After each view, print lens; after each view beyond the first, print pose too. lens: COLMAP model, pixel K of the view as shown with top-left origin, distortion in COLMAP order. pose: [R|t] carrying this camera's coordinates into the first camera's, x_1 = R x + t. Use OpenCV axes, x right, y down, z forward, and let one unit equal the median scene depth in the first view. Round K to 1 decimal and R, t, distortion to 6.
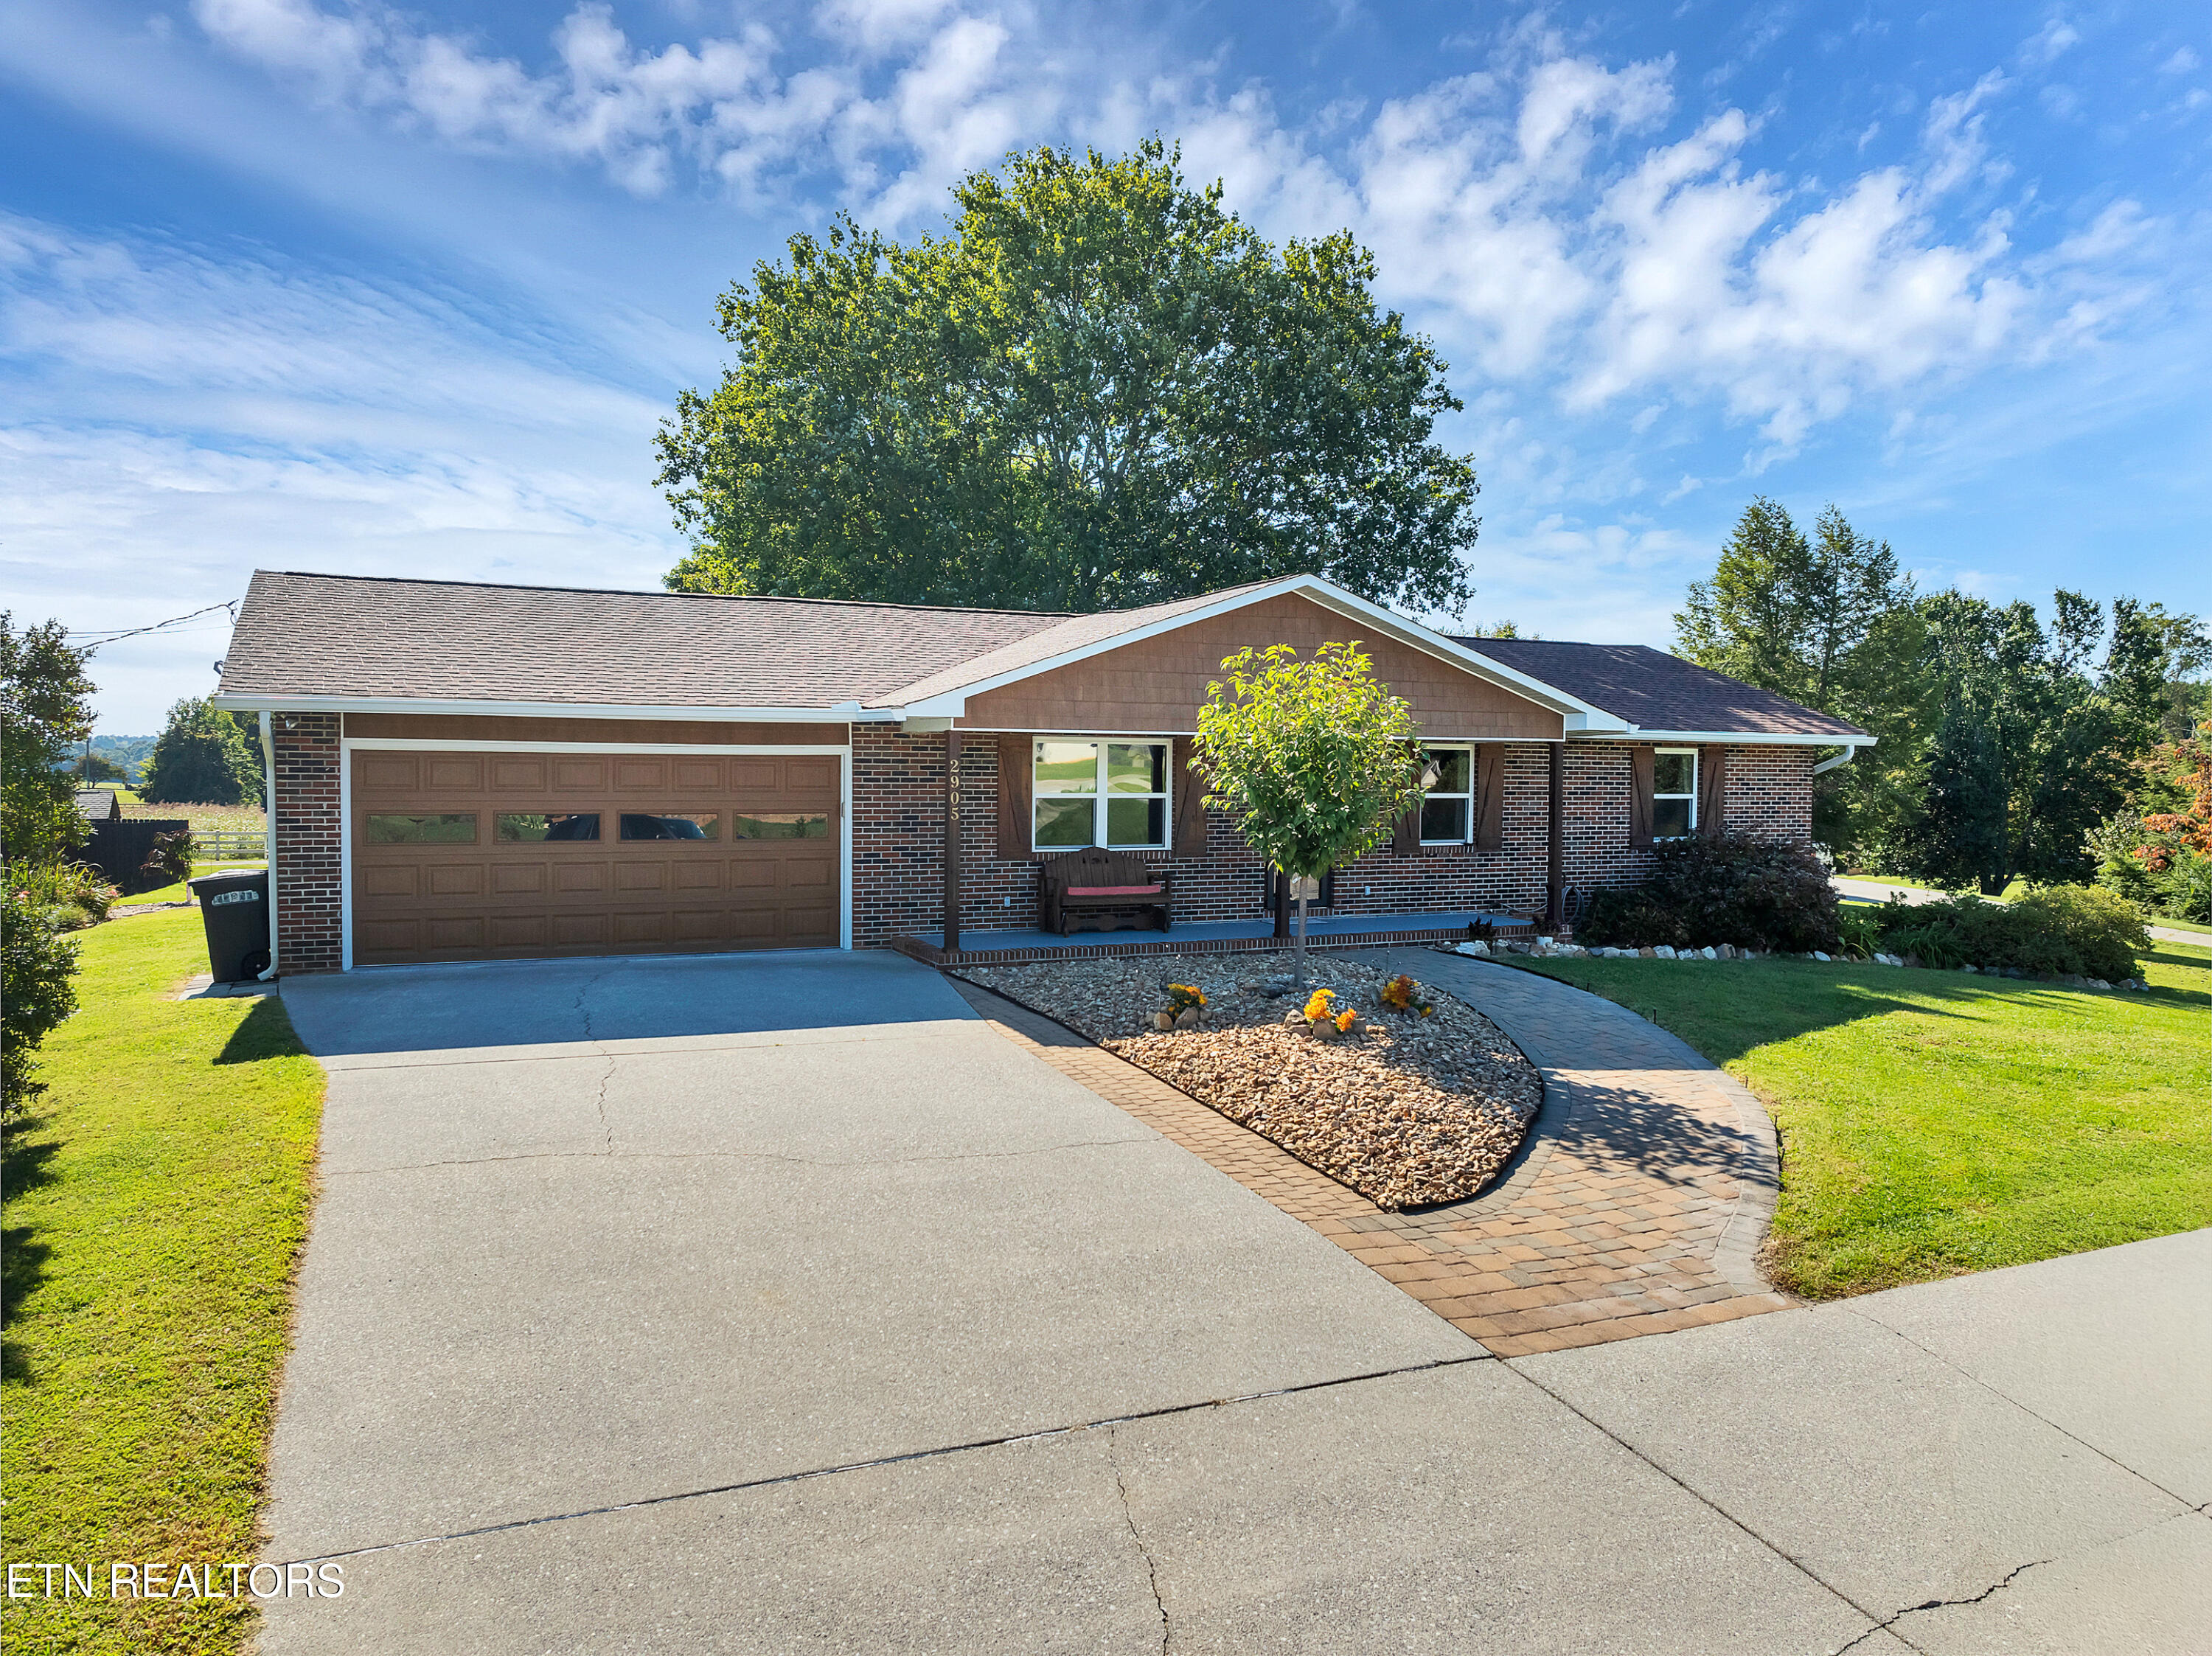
lens RADIAL K [[1547.3, 0, 1080.0], [0, 1547.3, 827.6], [0, 0, 1]] dist [-0.038340, -0.001290]
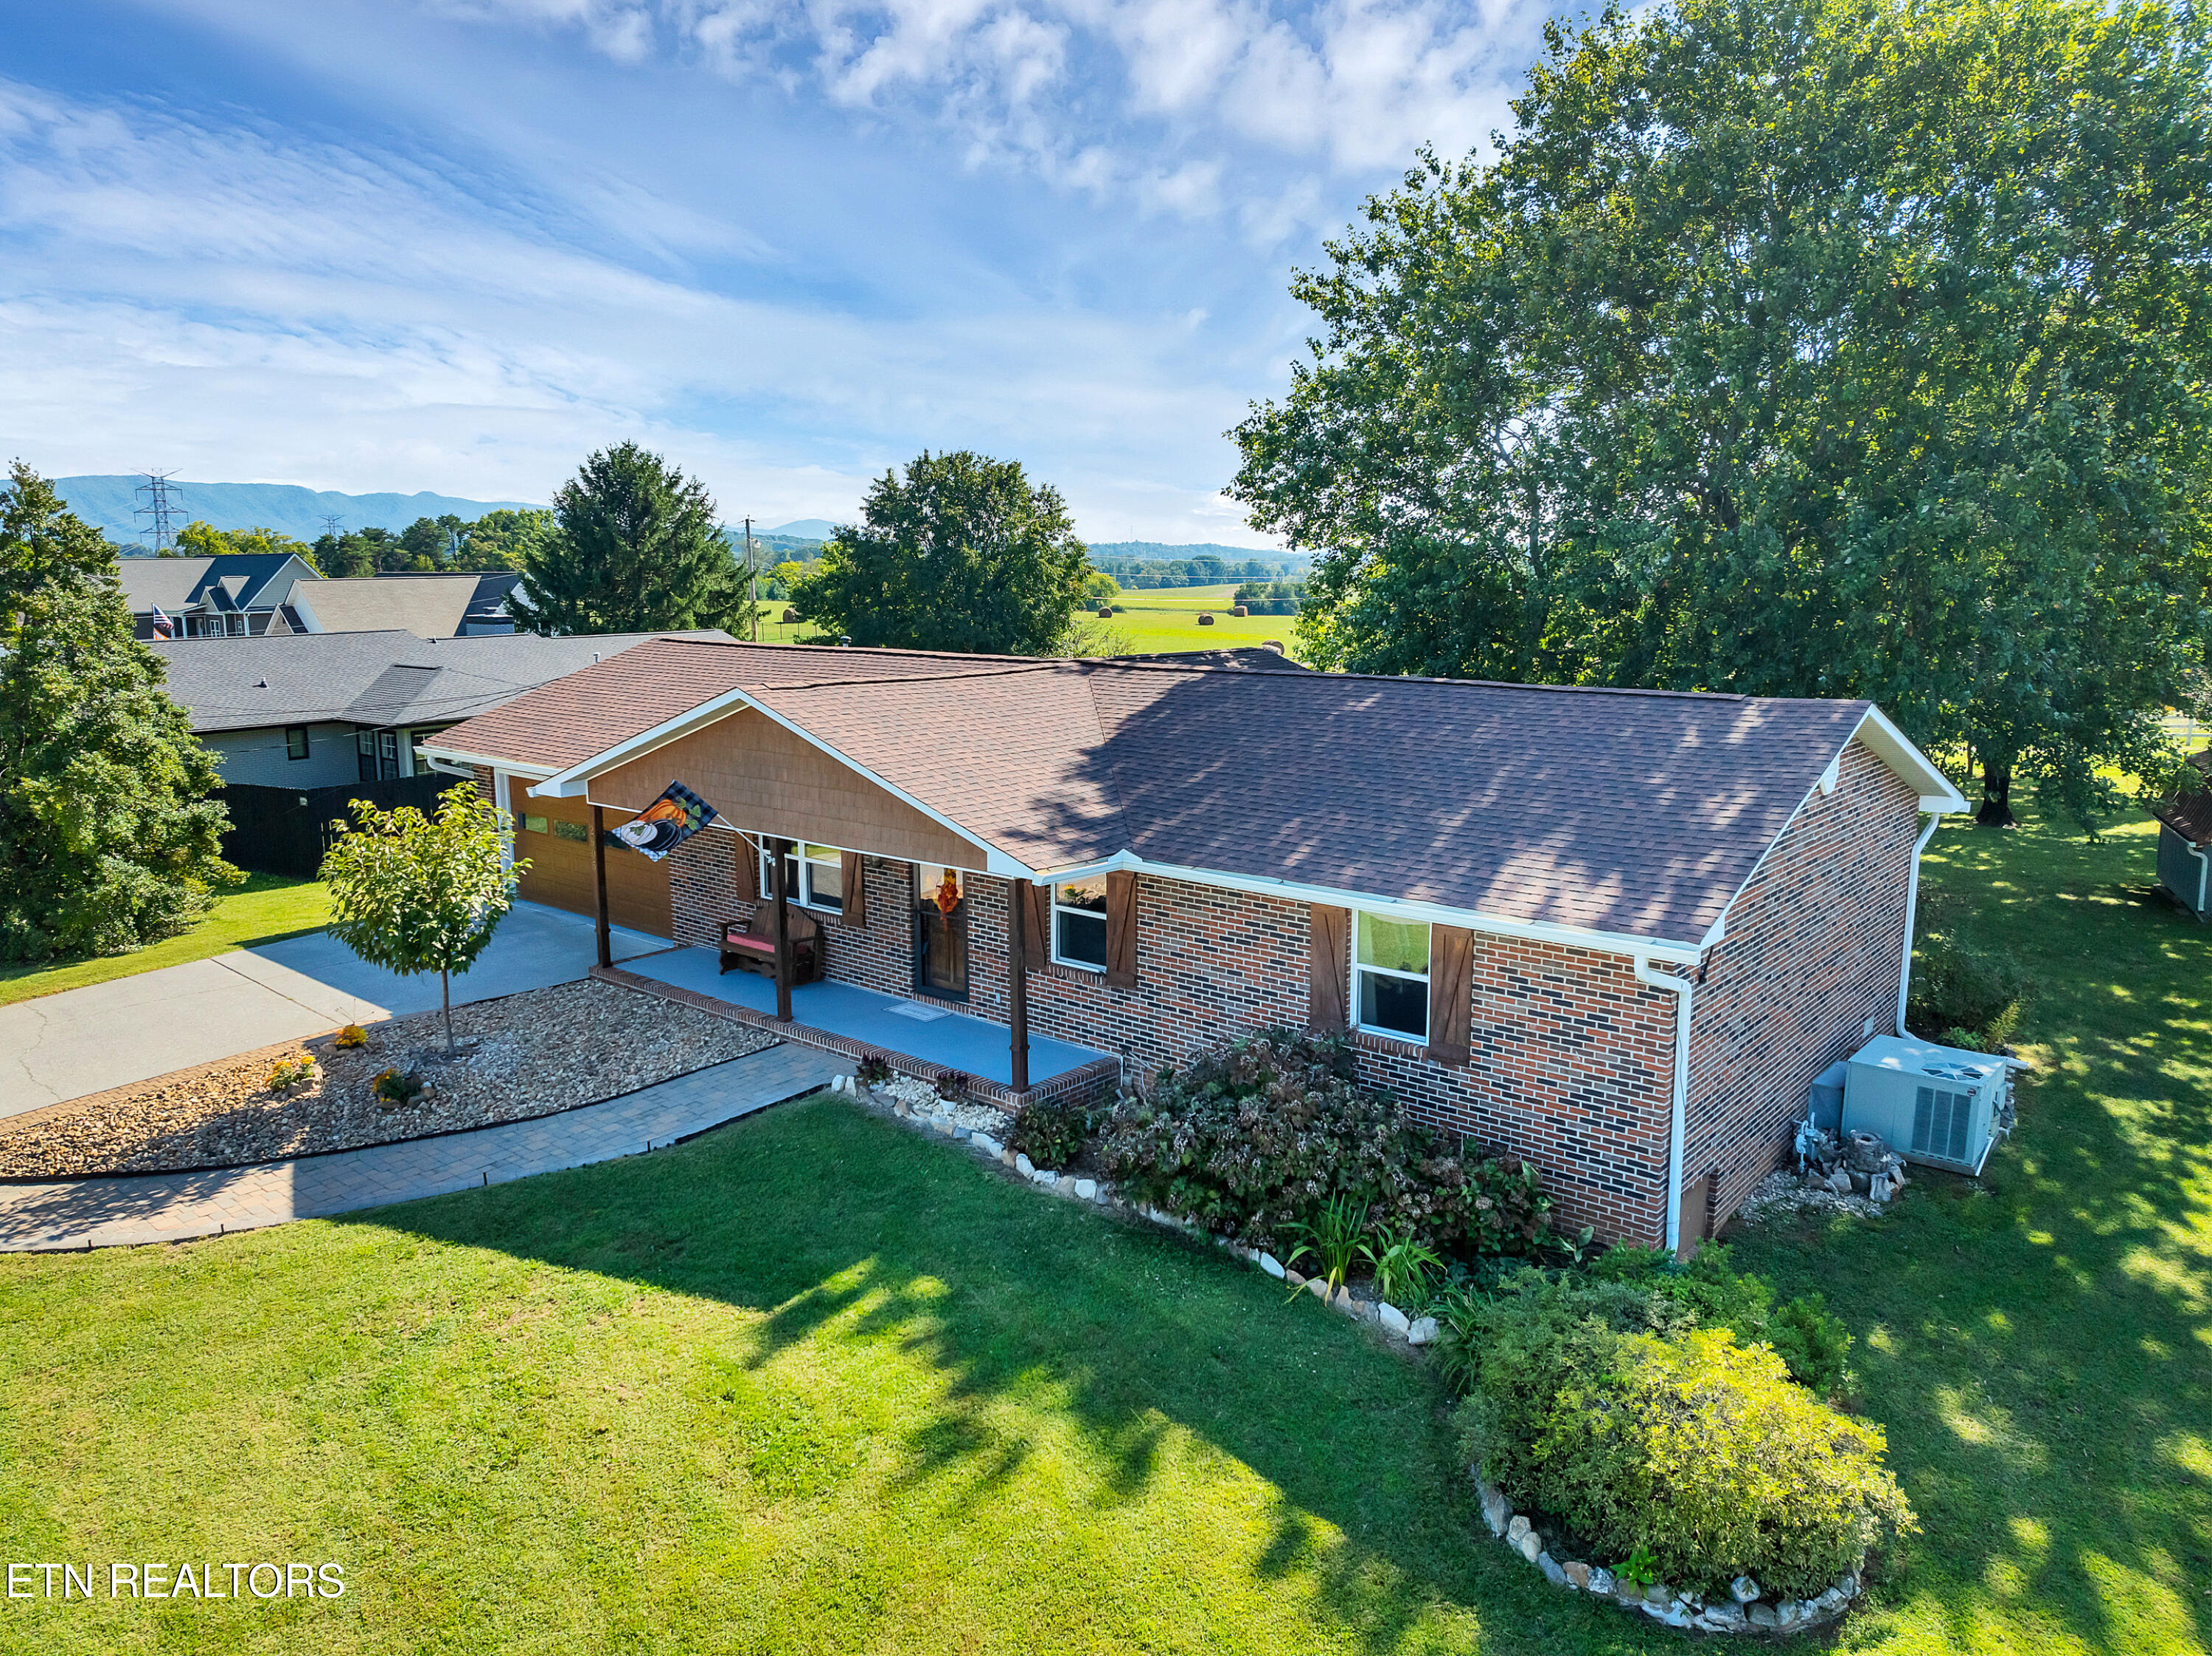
lens RADIAL K [[1547.3, 0, 1080.0], [0, 1547.3, 827.6], [0, 0, 1]] dist [-0.038340, -0.001290]
pose [[0.418790, 0.146660, -0.896162, 1.081967], [-0.022793, 0.988259, 0.151081, -0.213160], [0.907797, -0.042845, 0.417216, 0.696266]]
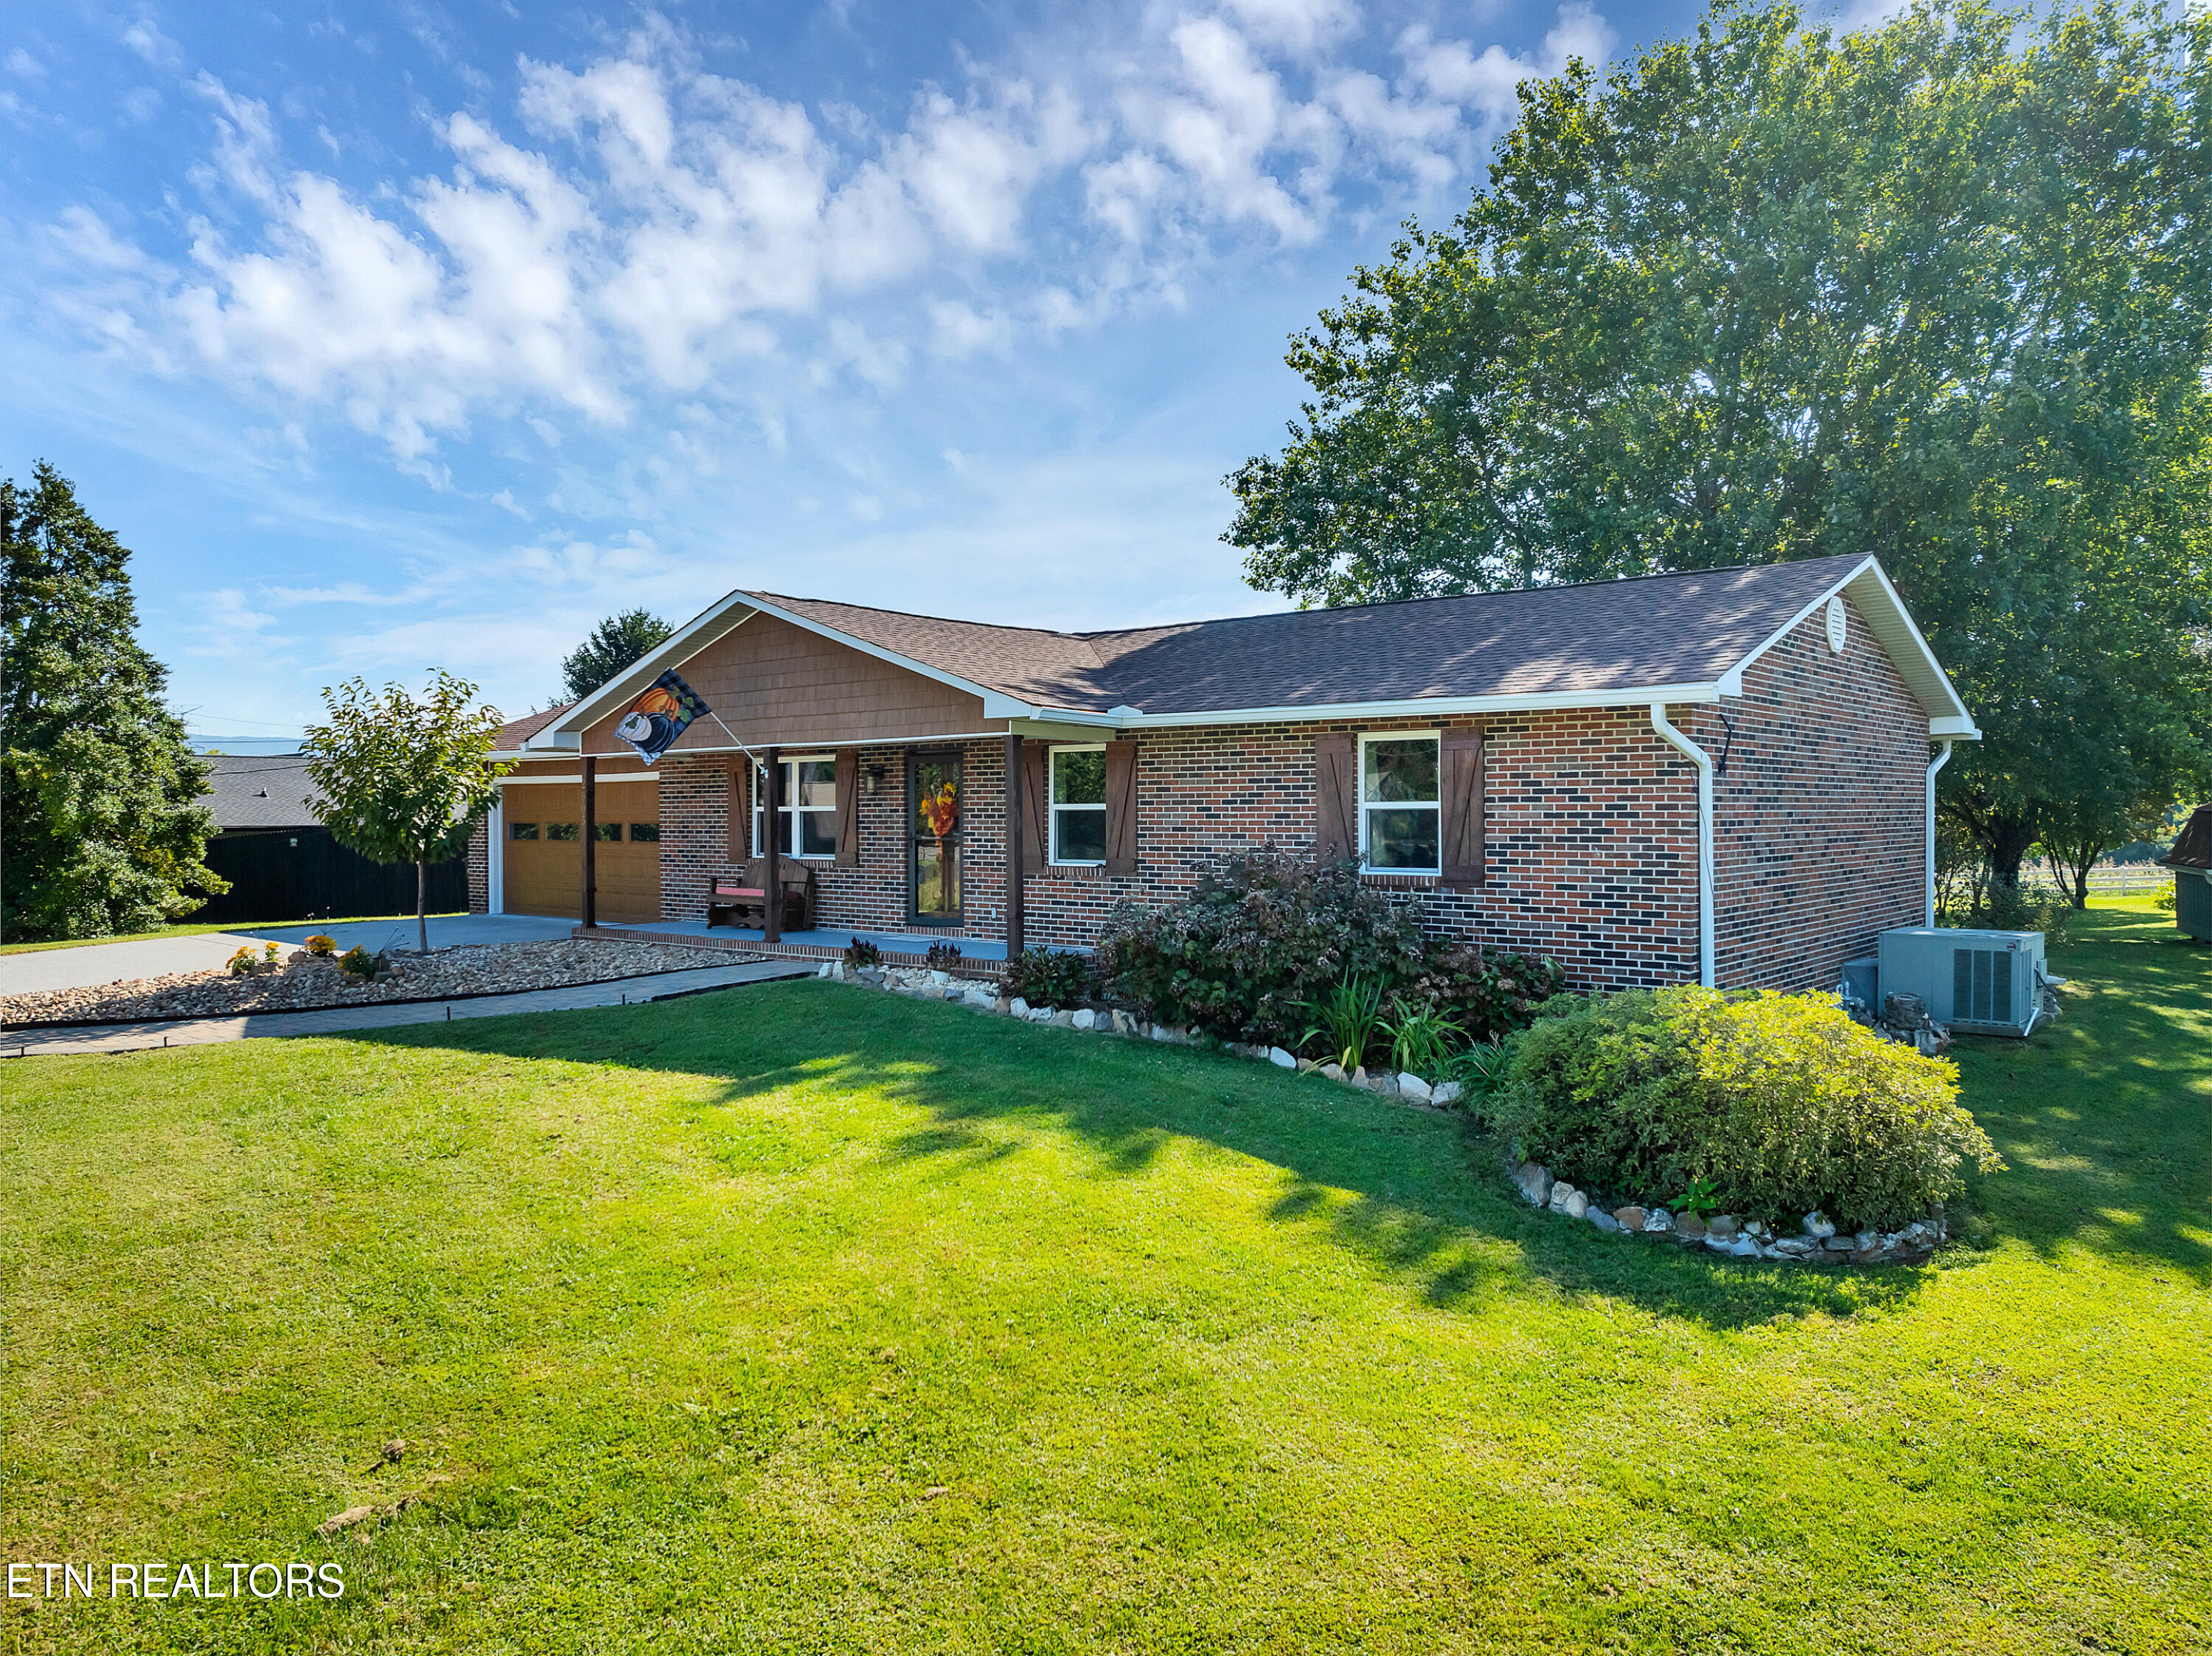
lens RADIAL K [[1547.3, 0, 1080.0], [0, 1547.3, 827.6], [0, 0, 1]] dist [-0.038340, -0.001290]
pose [[0.418296, 0.004352, -0.908300, 1.079691], [-0.026395, 0.999624, -0.007367, -0.002394], [0.907927, 0.027056, 0.418254, 0.703944]]
